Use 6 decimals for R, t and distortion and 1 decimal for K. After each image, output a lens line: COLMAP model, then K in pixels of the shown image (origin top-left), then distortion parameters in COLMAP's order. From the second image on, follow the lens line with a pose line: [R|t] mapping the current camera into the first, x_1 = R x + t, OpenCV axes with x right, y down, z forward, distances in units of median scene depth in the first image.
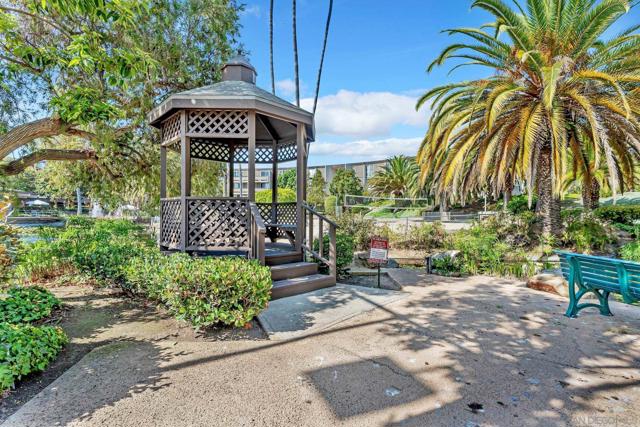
lens RADIAL K [[311.1, 0, 320.1], [0, 311.1, 213.6], [0, 0, 1]] dist [0.000284, 0.000062]
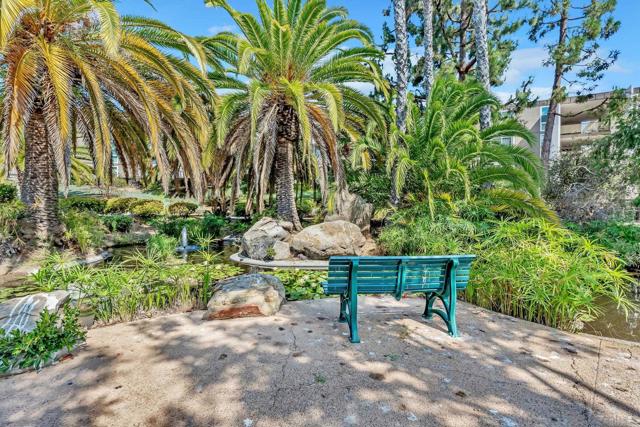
lens RADIAL K [[311.1, 0, 320.2], [0, 311.1, 211.2], [0, 0, 1]] dist [0.000284, 0.000062]
pose [[0.003552, -0.012245, 0.999919, 0.017186], [-0.004973, 0.999912, 0.012263, 0.002547], [-0.999981, -0.005016, 0.003491, 0.362071]]
